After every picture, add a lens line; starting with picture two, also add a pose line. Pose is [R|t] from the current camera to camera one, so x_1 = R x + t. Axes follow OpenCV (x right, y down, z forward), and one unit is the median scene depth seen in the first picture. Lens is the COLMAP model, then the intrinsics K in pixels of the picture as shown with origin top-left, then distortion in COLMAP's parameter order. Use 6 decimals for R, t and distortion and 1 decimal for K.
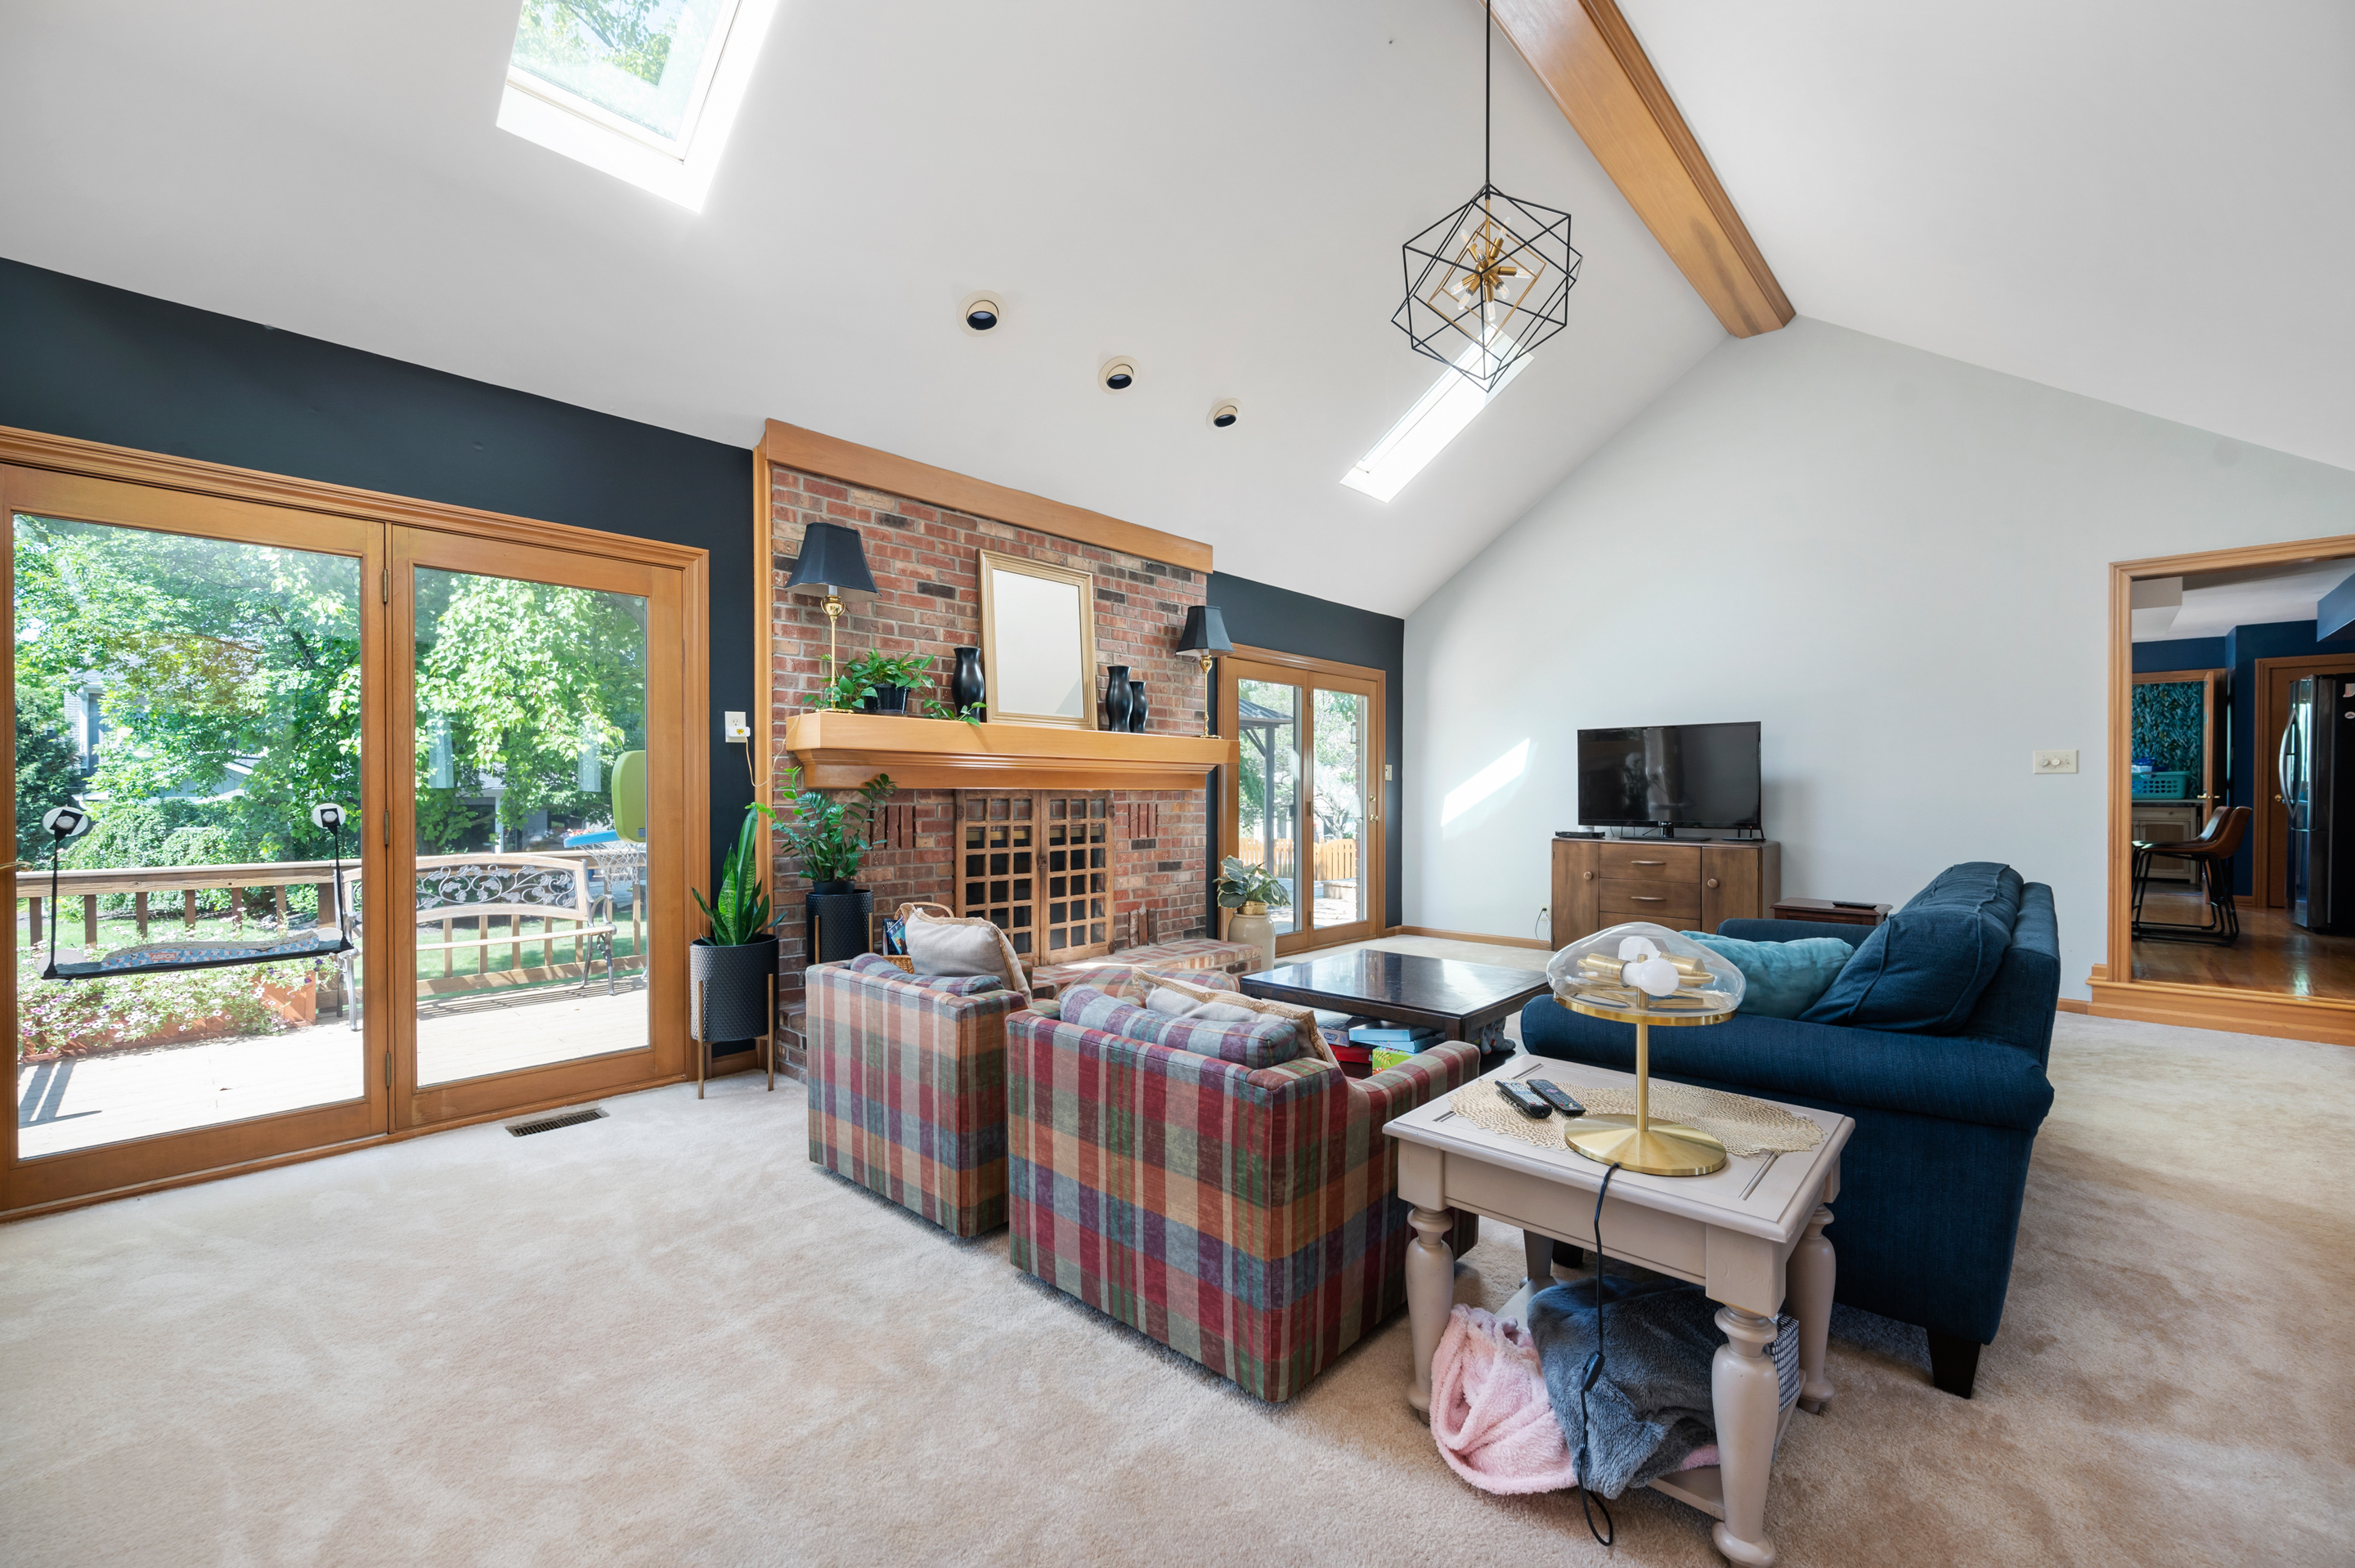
lens RADIAL K [[959.2, 0, 1181.9], [0, 959.2, 794.6], [0, 0, 1]] dist [0.000480, -0.000001]
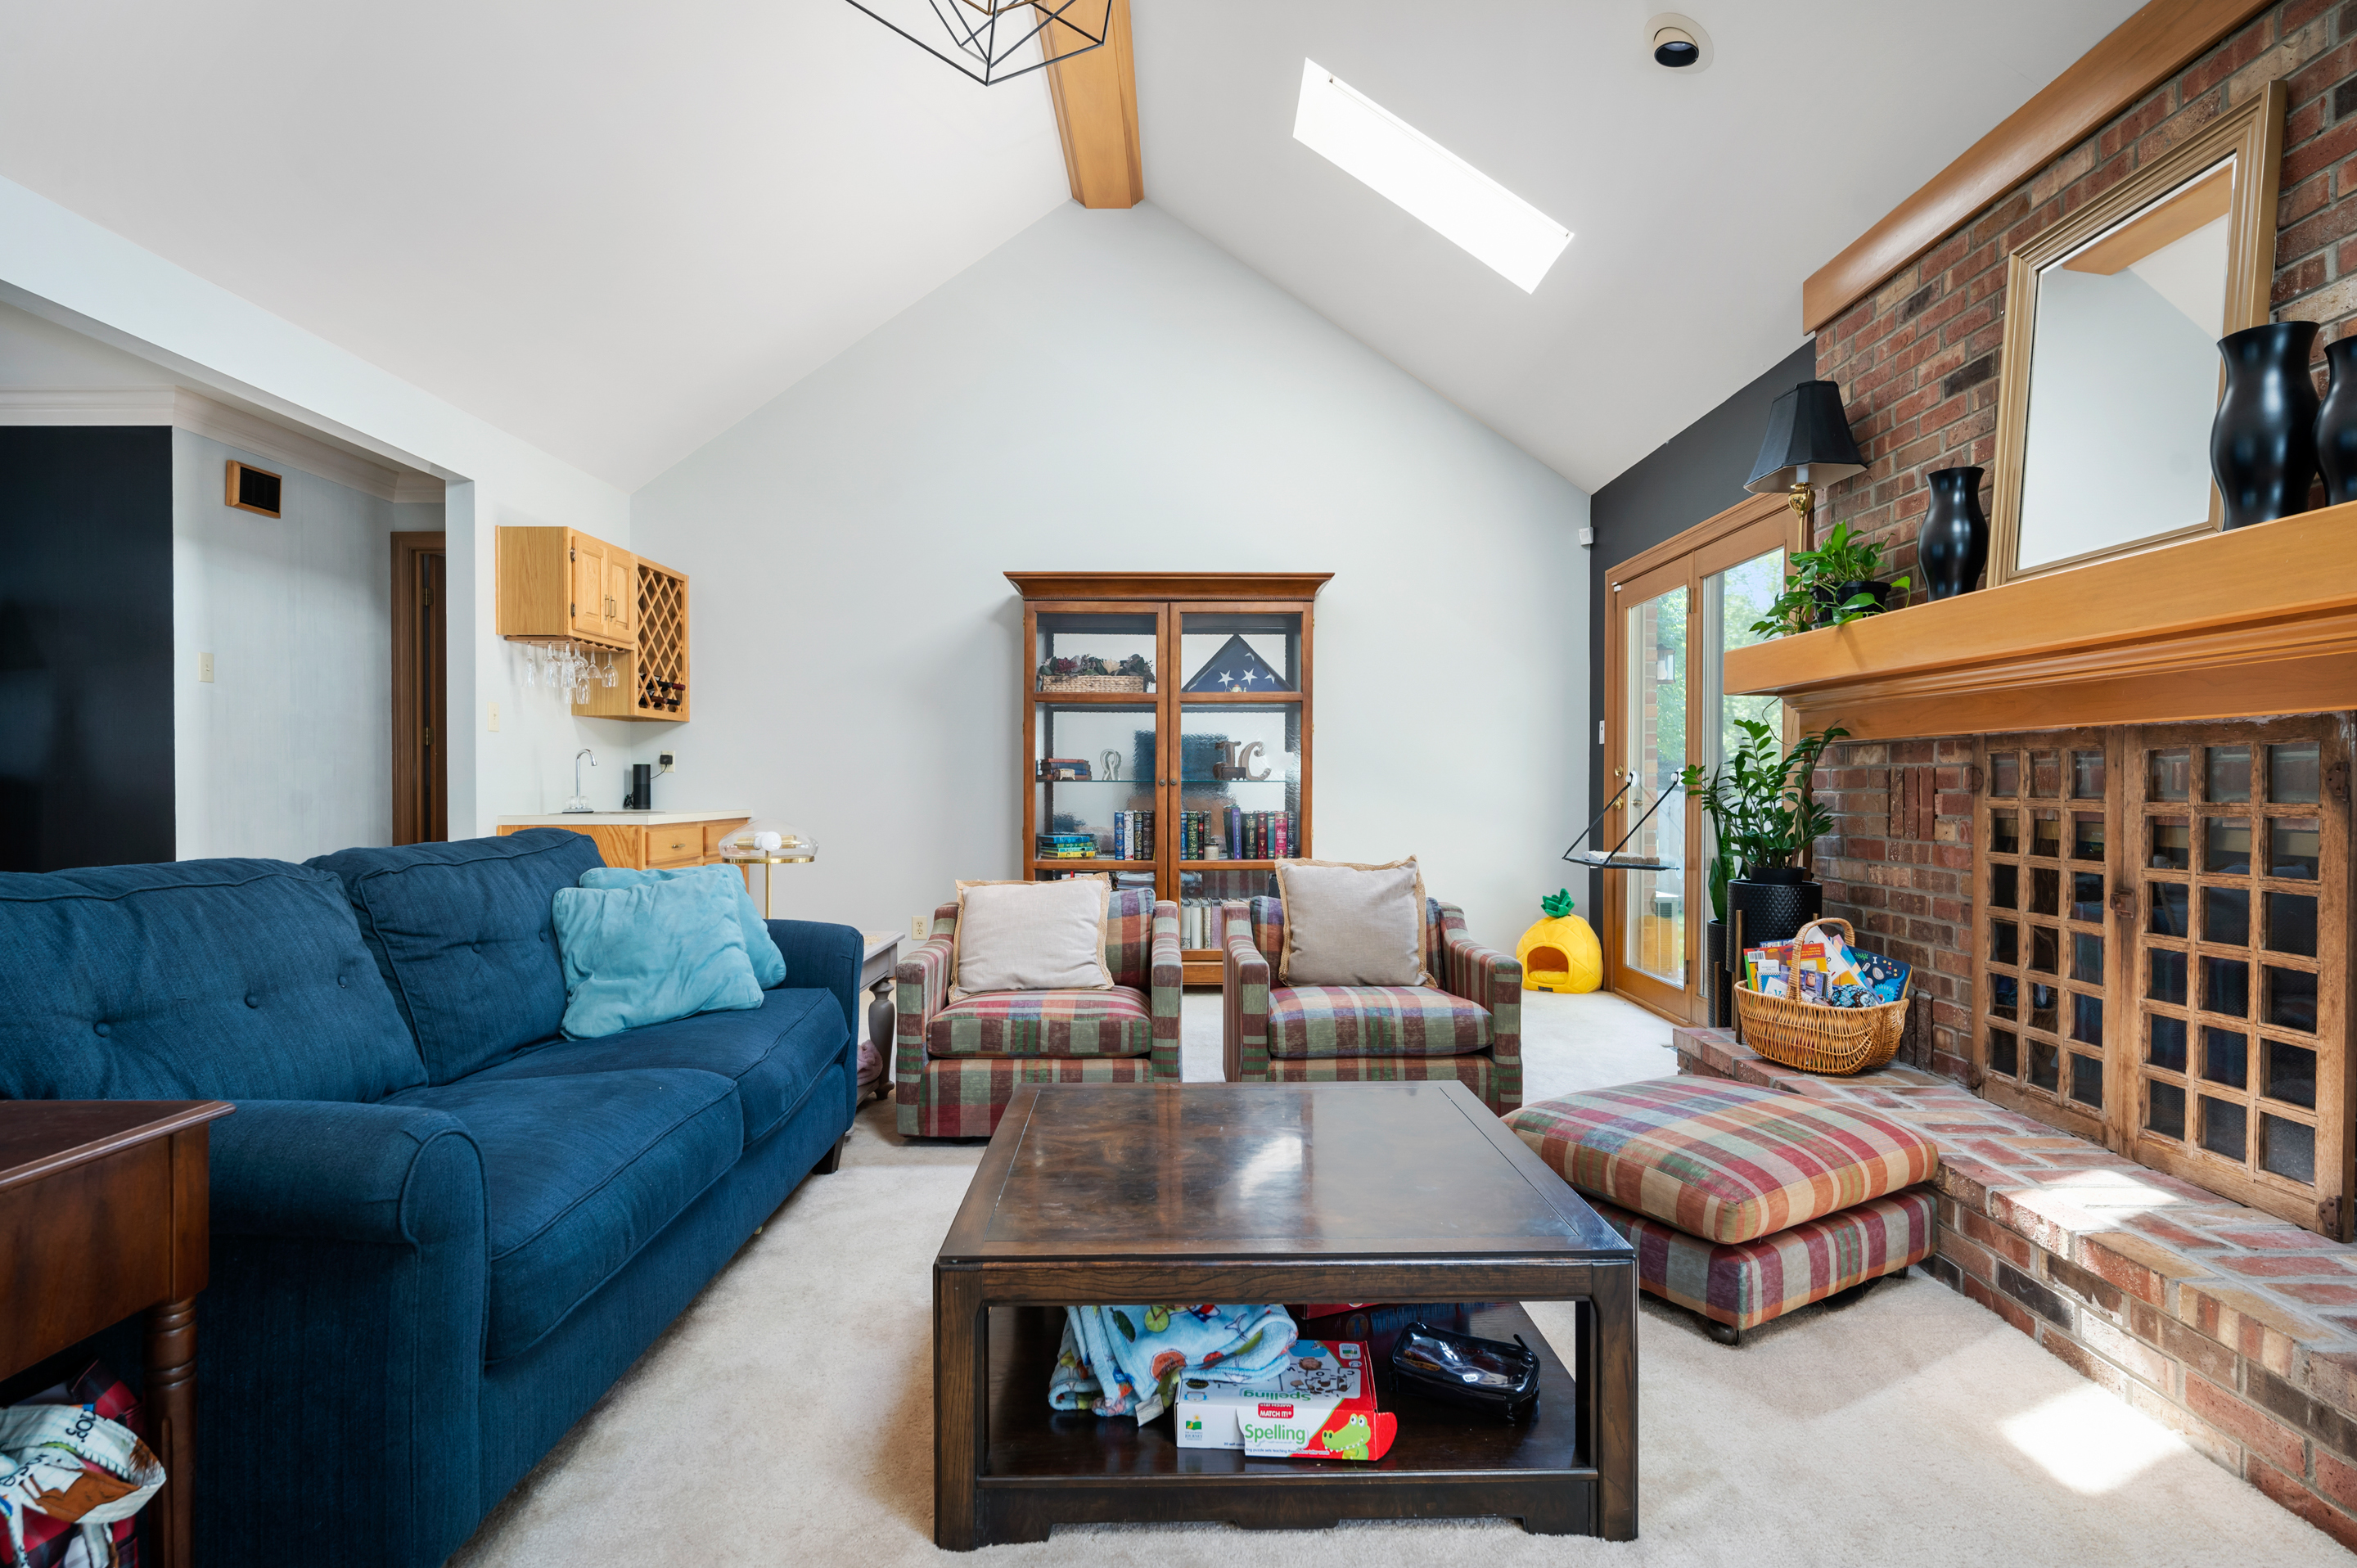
lens RADIAL K [[1216.4, 0, 1178.8], [0, 1216.4, 789.1], [0, 0, 1]] dist [-0.005766, 0.001772]
pose [[-0.737349, -0.002394, -0.675508, 0.495811], [-0.008165, 0.999952, 0.005369, 0.021815], [0.675462, 0.009474, -0.737334, 1.091252]]
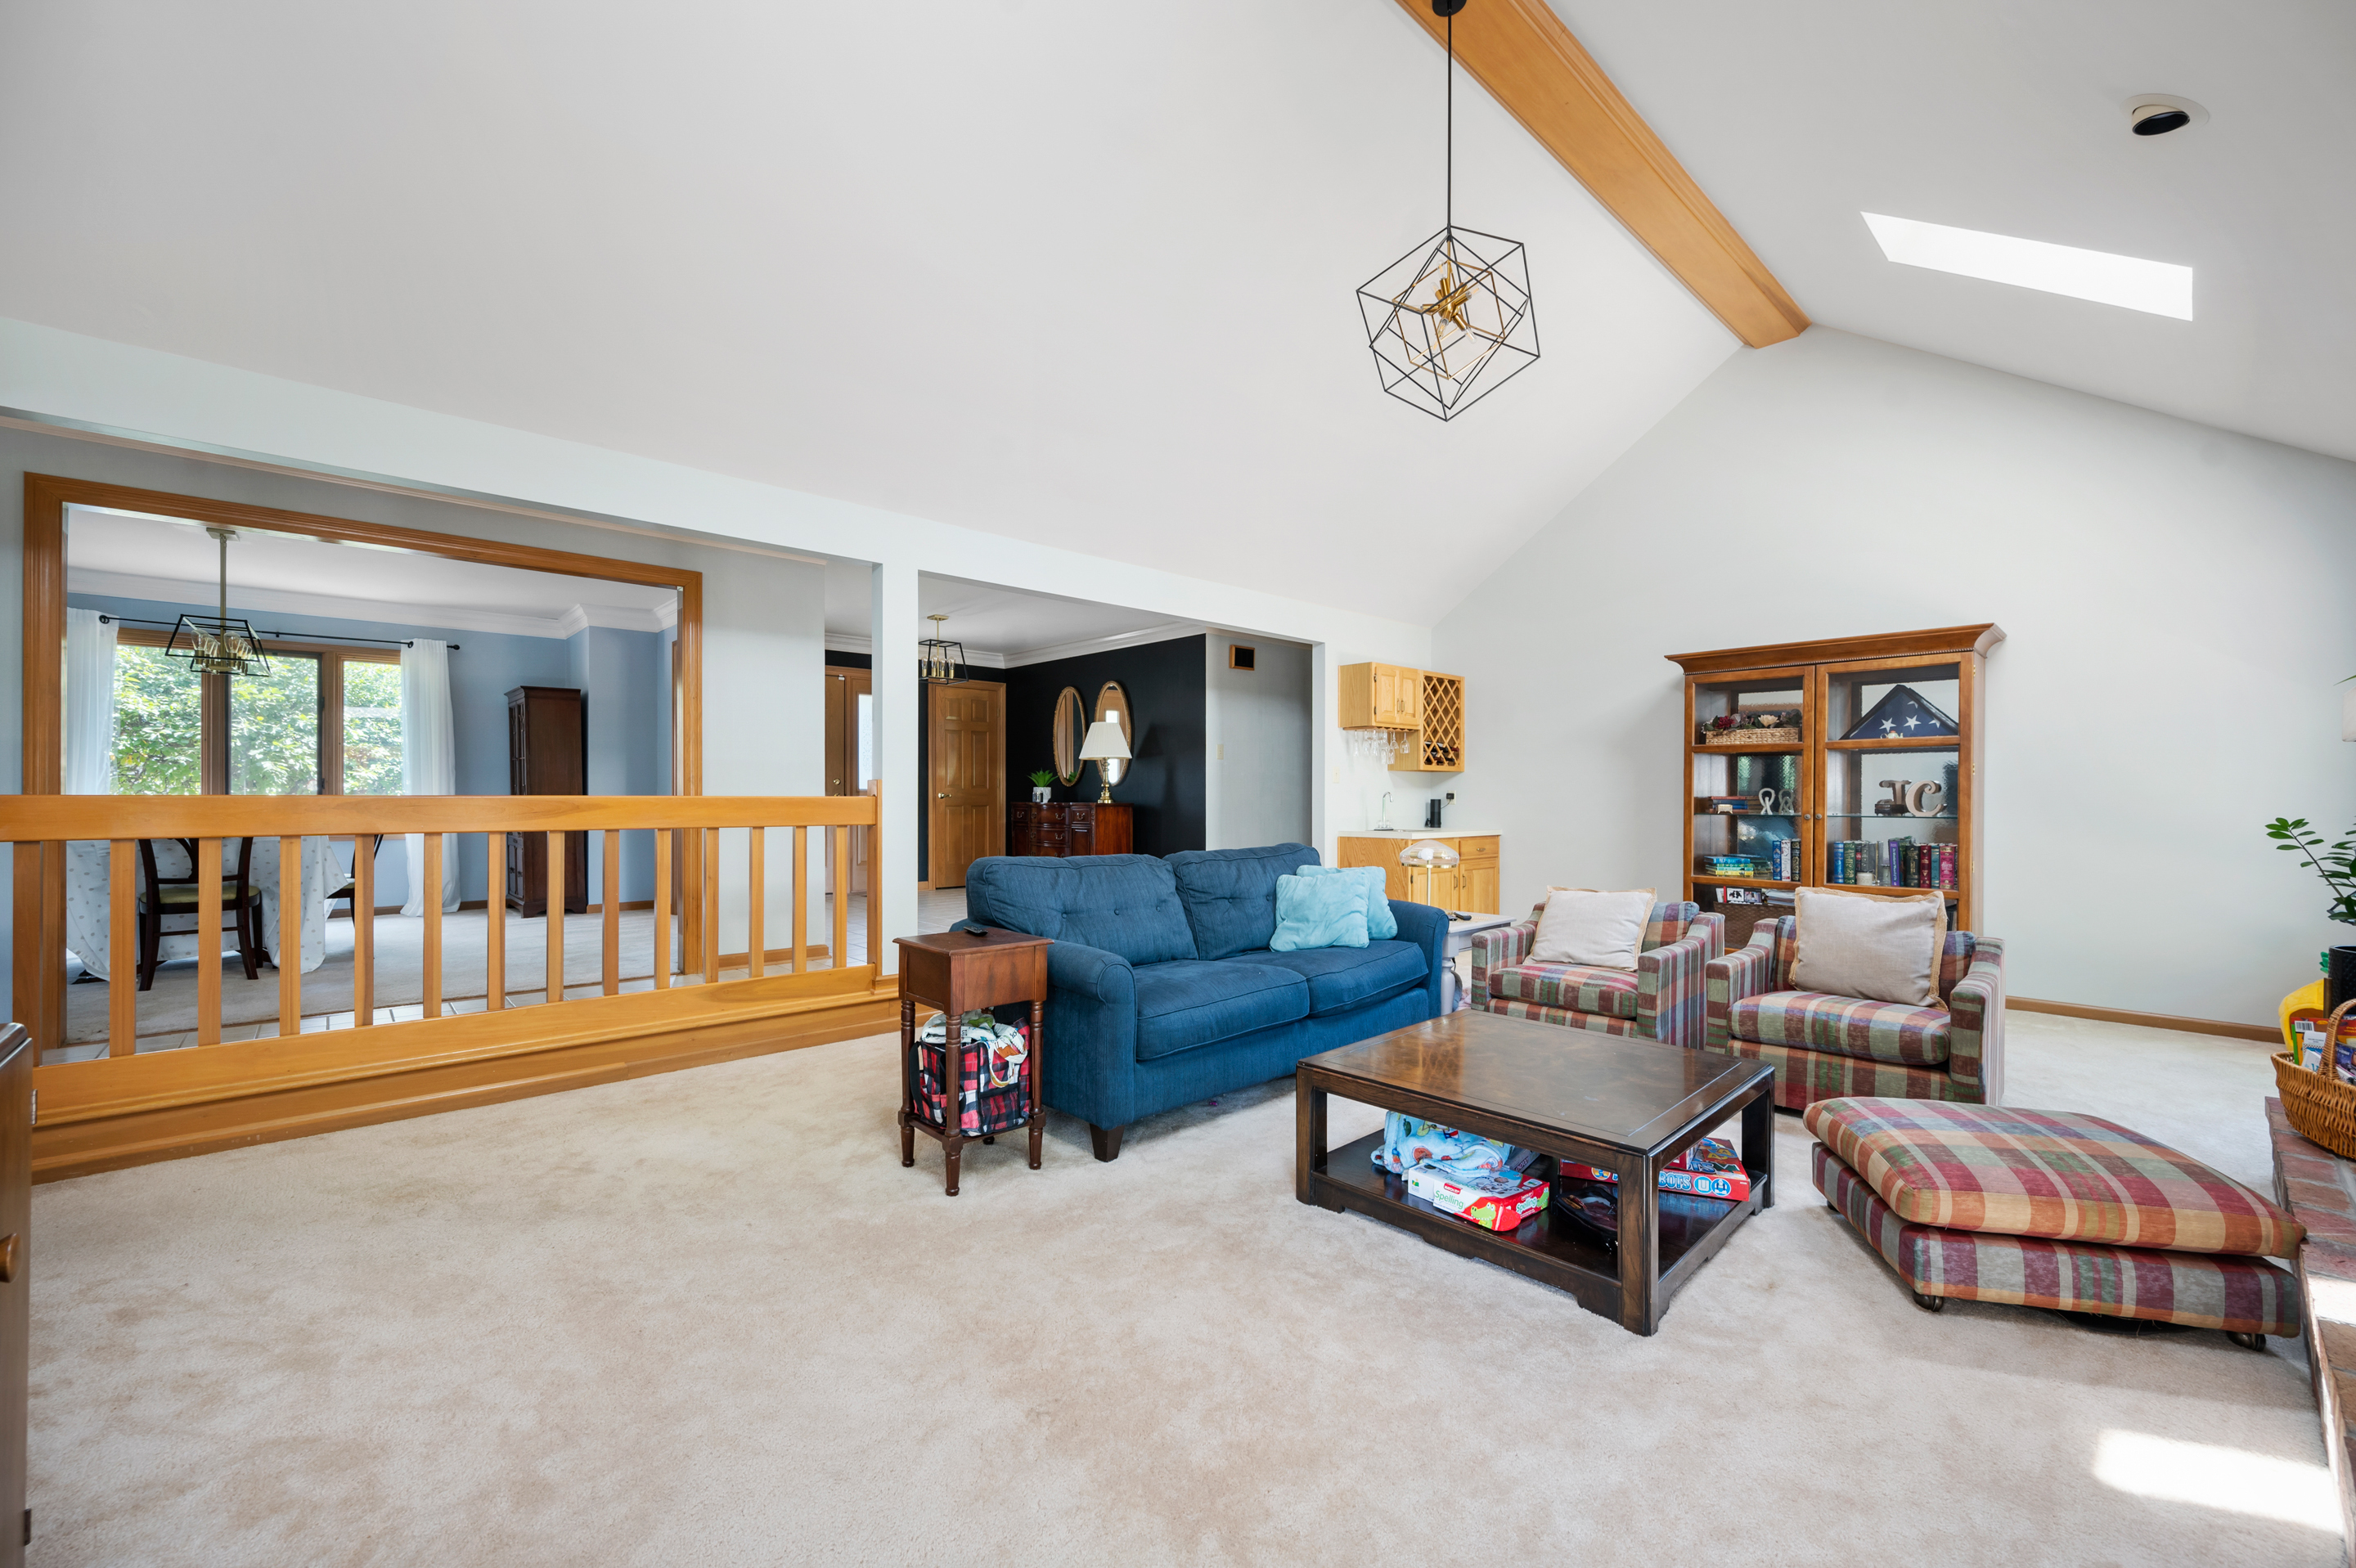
lens RADIAL K [[934.6, 0, 1184.9], [0, 934.6, 793.6], [0, 0, 1]] dist [-0.001258, -0.000028]
pose [[-0.997026, -0.007715, 0.076675, 0.344399], [-0.007567, 0.999969, 0.002221, -0.002670], [-0.076689, 0.001634, -0.997054, 1.345427]]
